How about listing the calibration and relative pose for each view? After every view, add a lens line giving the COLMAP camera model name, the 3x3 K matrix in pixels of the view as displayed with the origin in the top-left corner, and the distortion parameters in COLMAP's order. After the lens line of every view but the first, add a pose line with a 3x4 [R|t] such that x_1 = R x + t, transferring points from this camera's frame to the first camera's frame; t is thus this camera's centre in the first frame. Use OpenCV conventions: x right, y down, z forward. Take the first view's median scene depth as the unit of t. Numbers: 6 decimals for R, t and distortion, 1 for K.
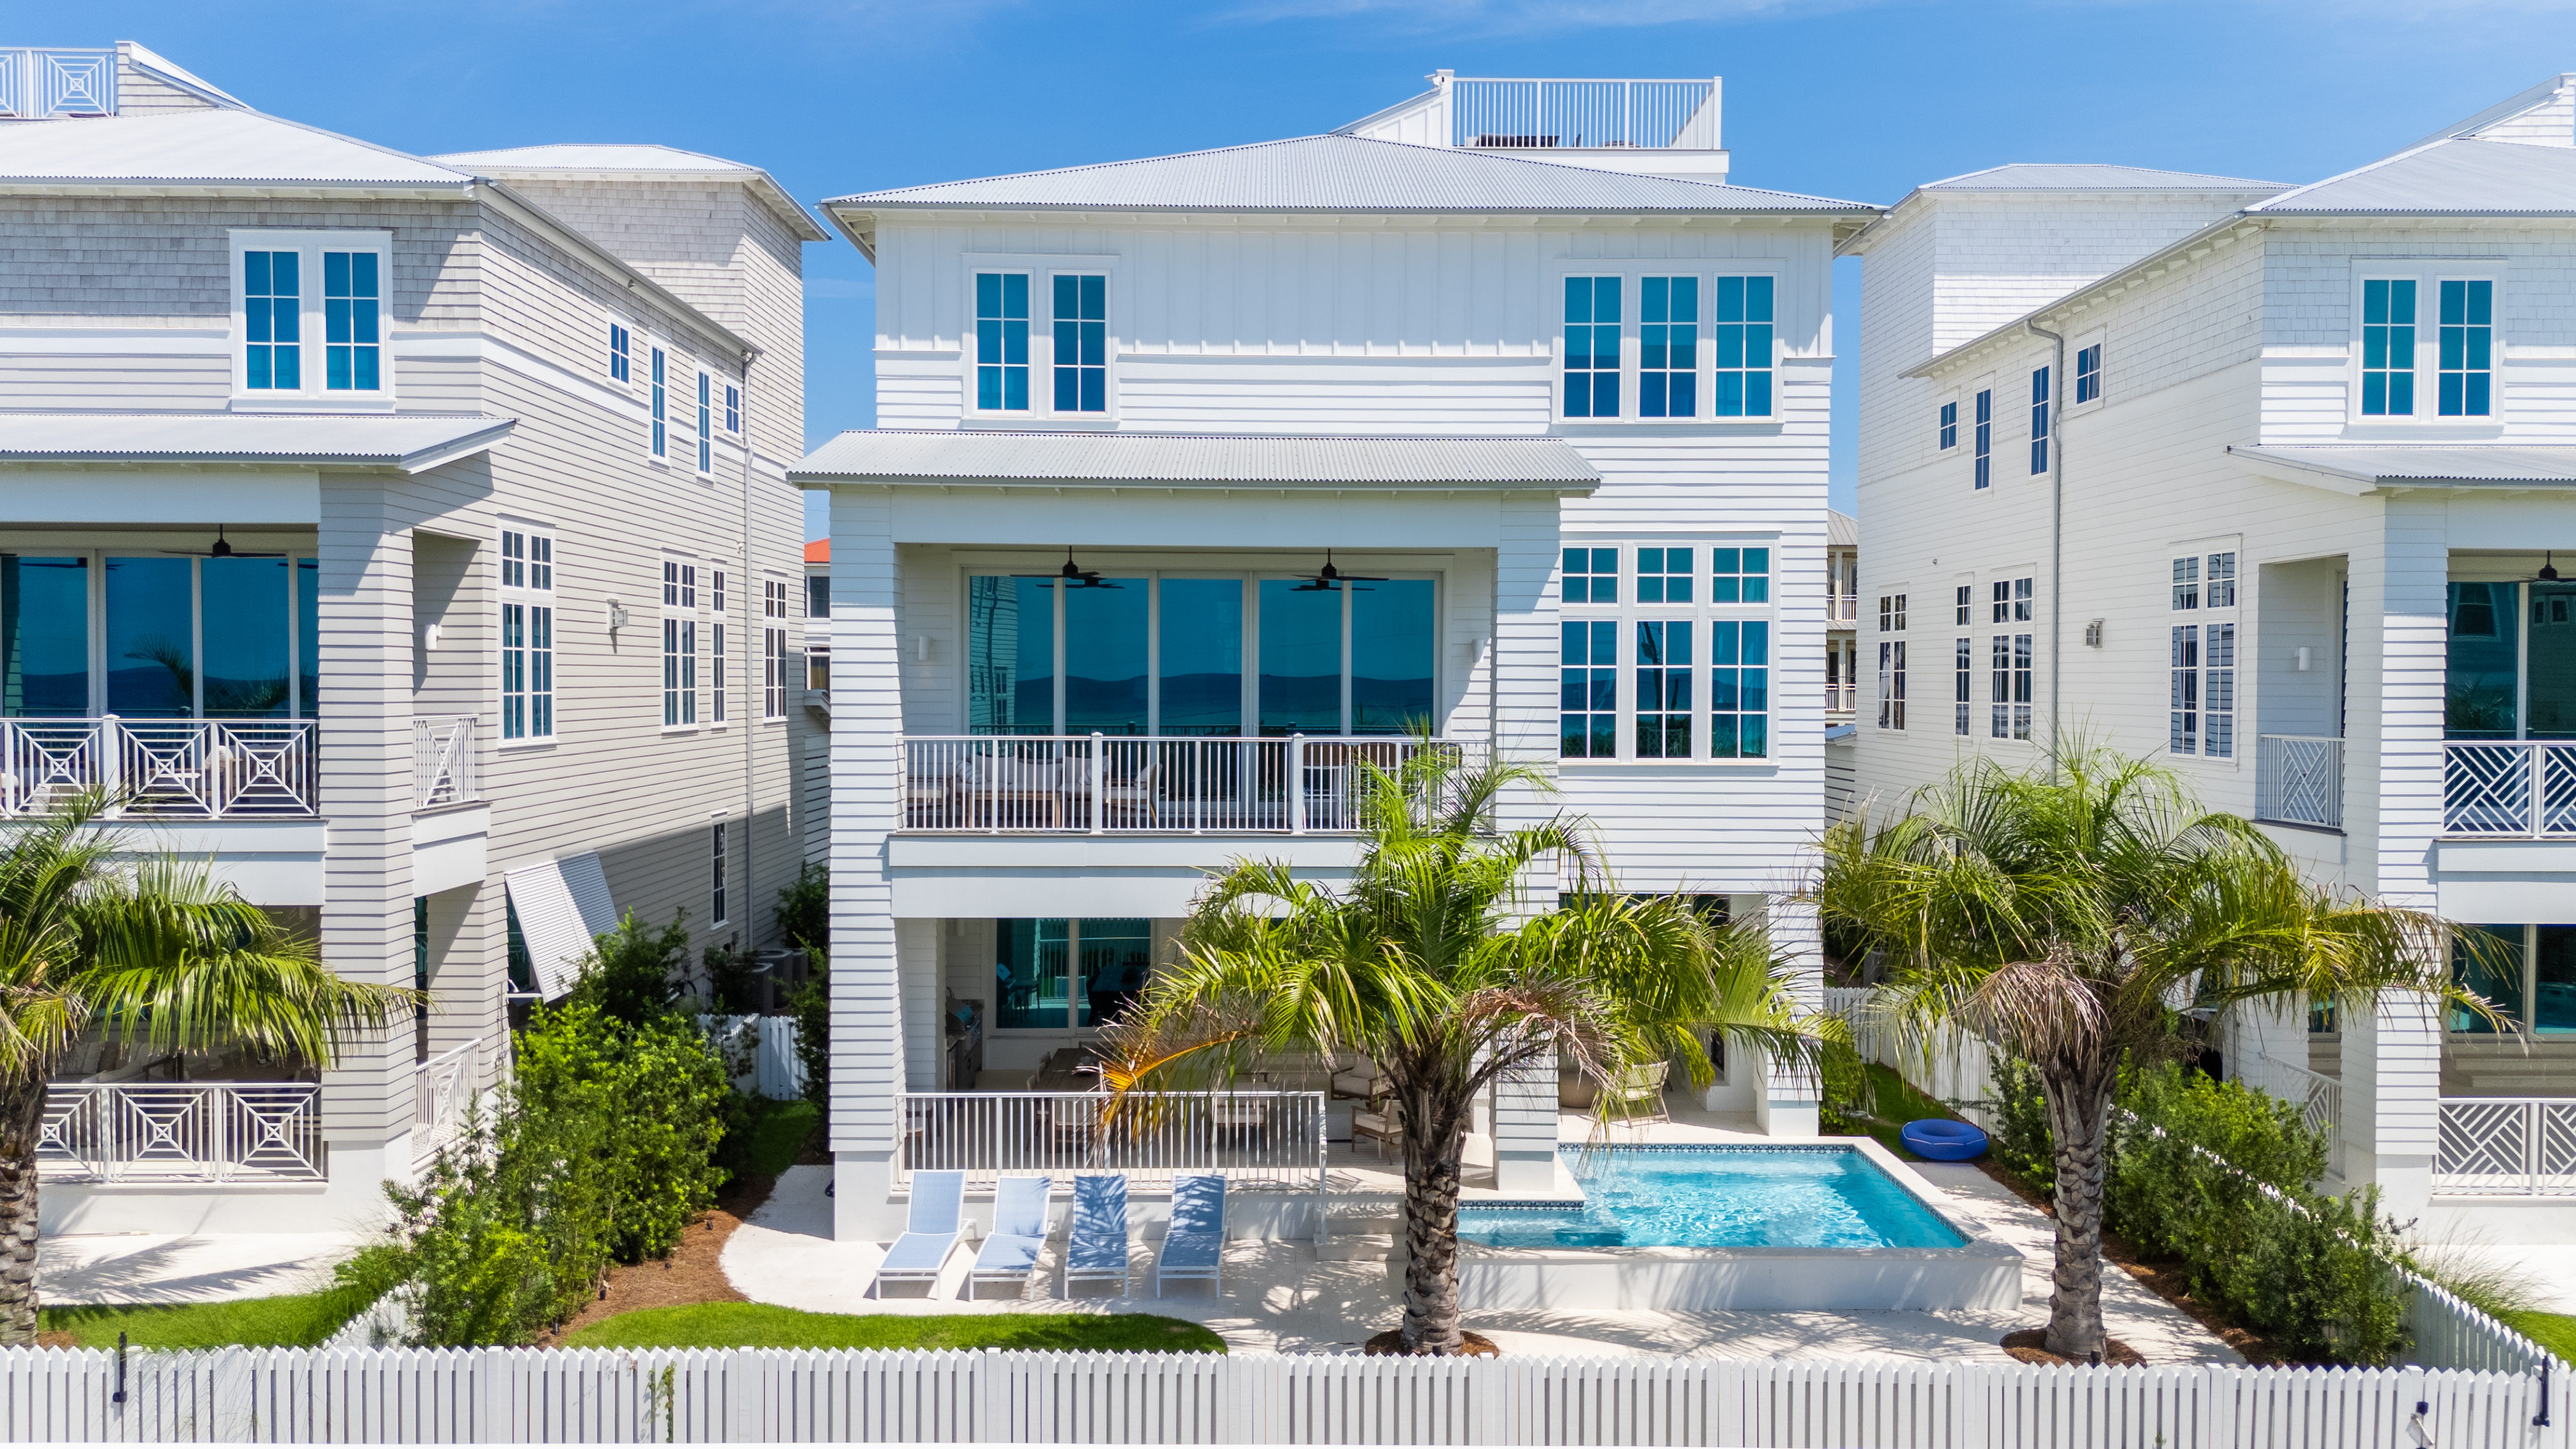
lens RADIAL K [[1905.1, 0, 1295.0], [0, 1905.1, 723.2], [0, 0, 1]] dist [0.058053, -0.049697]
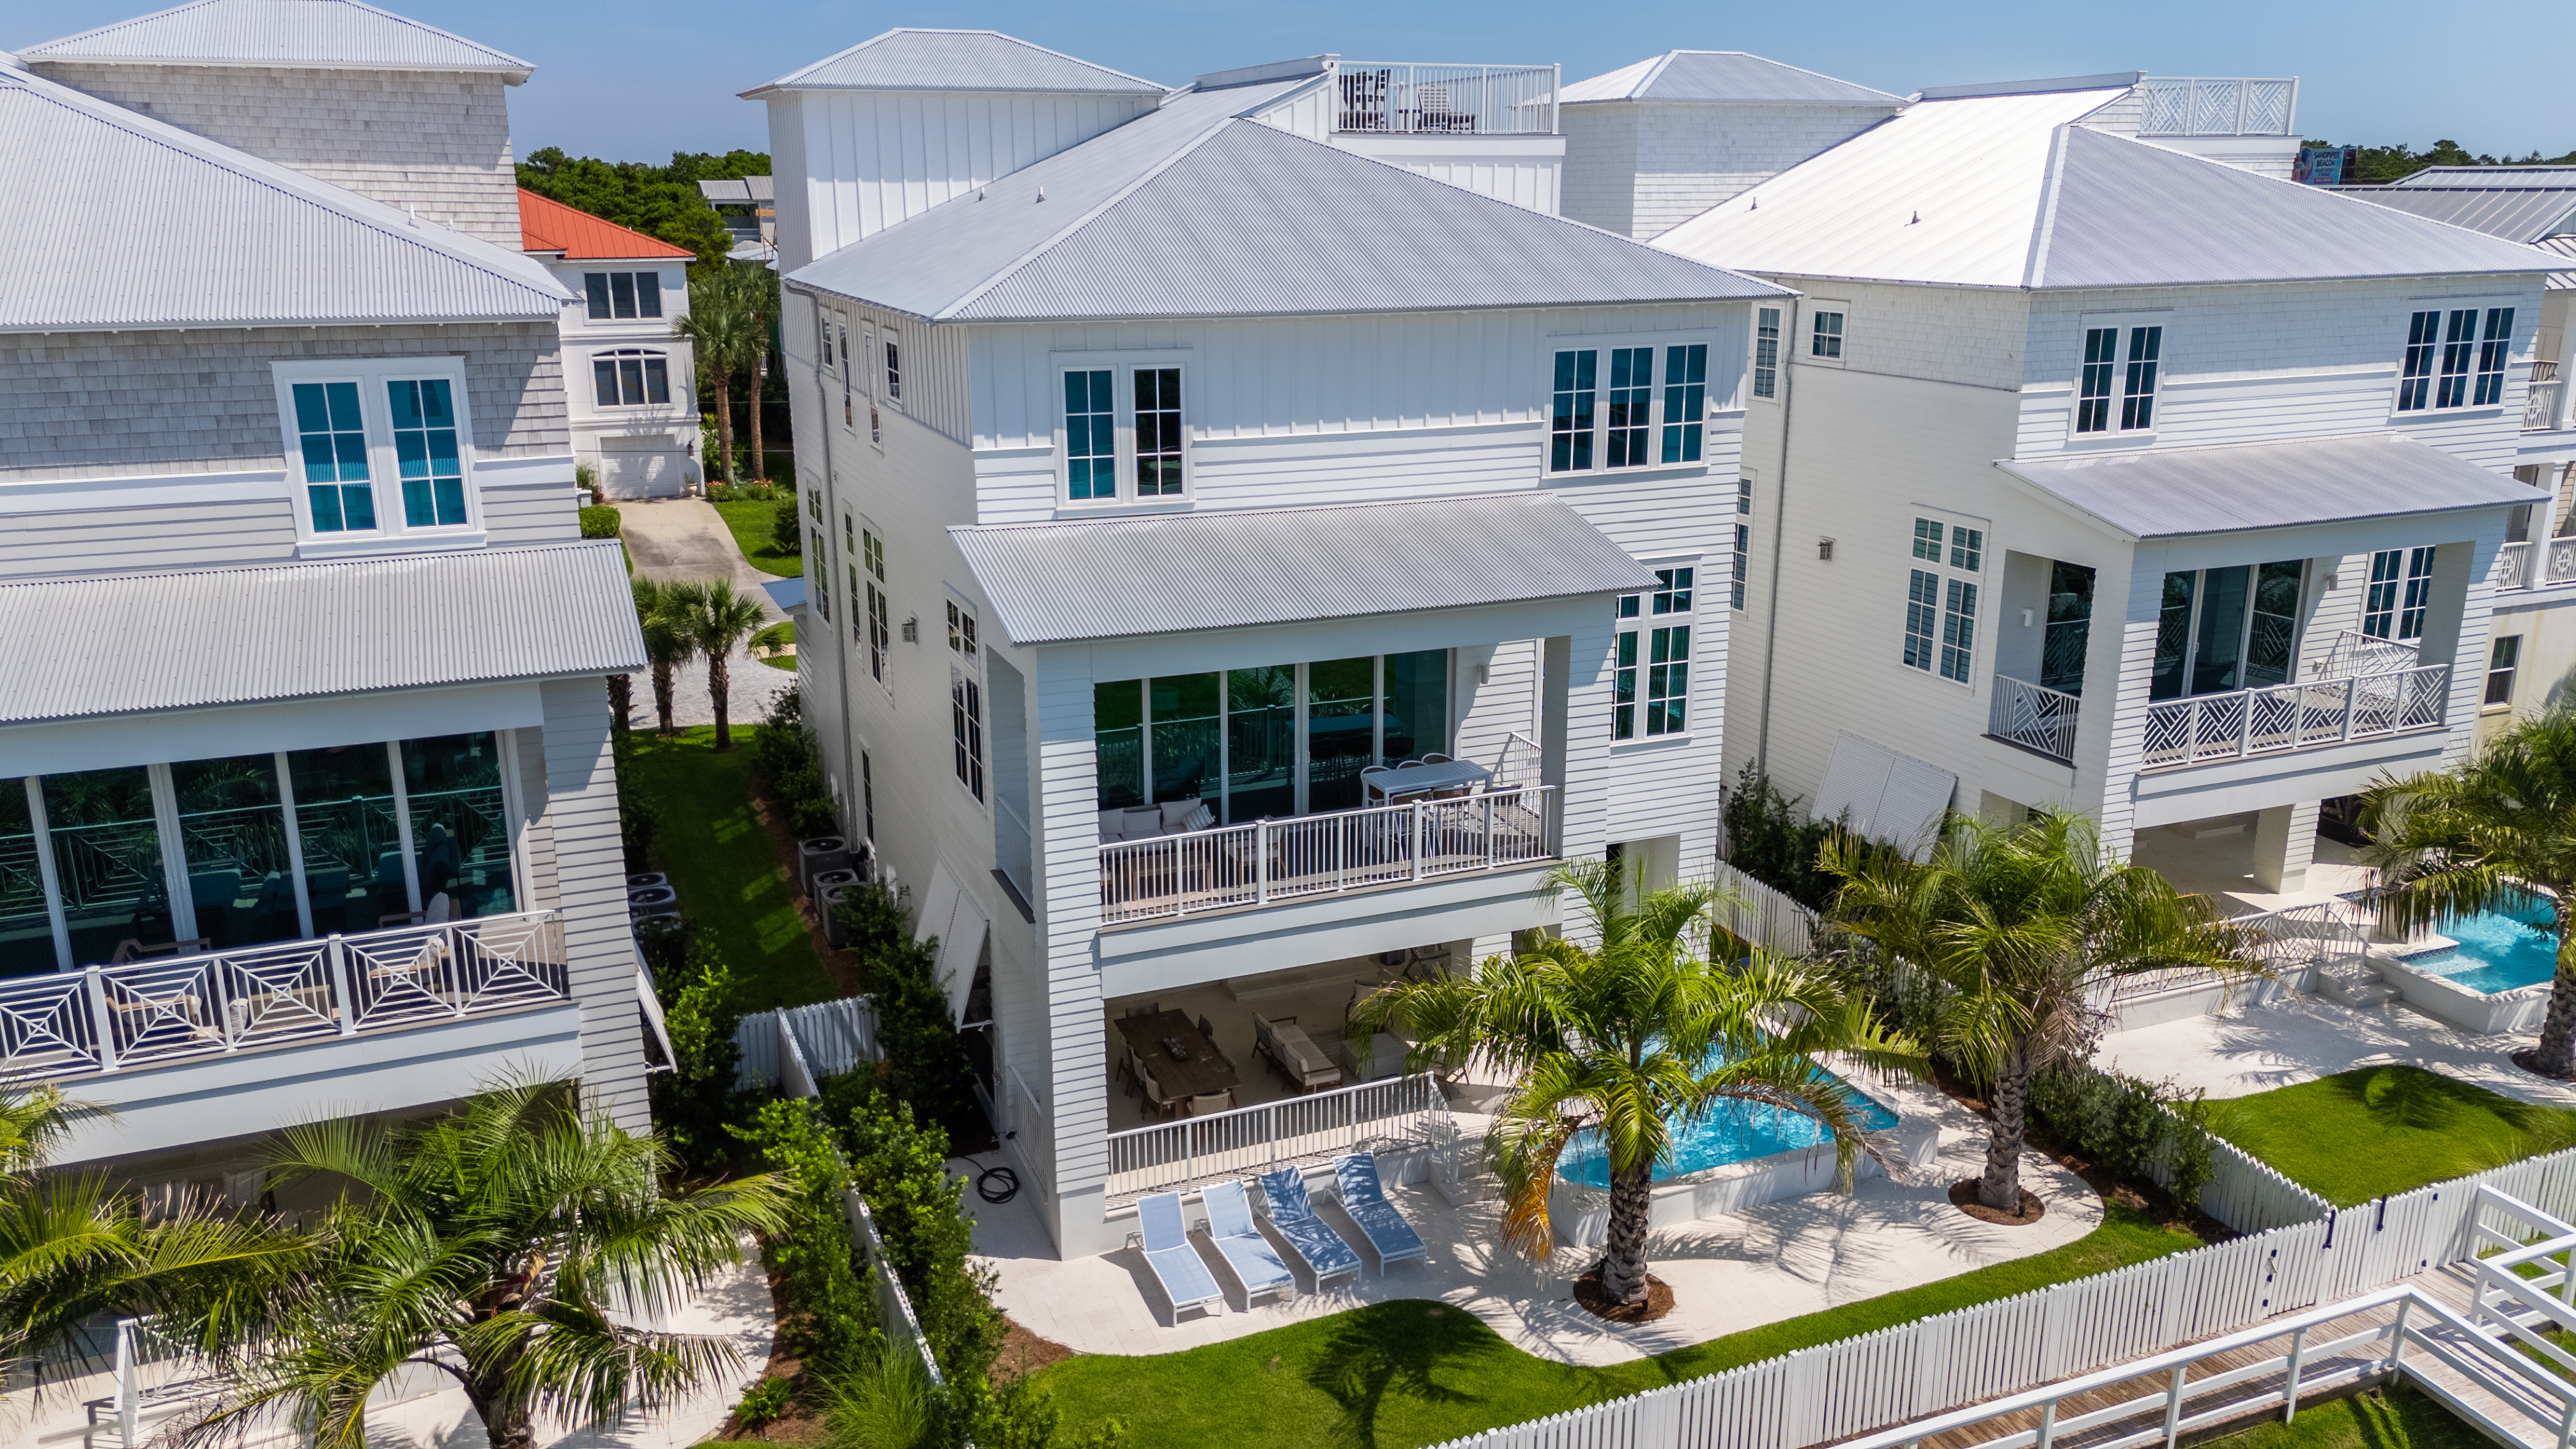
lens RADIAL K [[1905.6, 0, 1296.2], [0, 1905.6, 723.2], [0, 0, 1]] dist [0.061203, -0.062614]
pose [[0.927611, -0.106790, 0.357957, -0.444007], [0.014903, 0.968082, 0.250189, -0.308516], [-0.373249, -0.226744, 0.899596, -0.033816]]
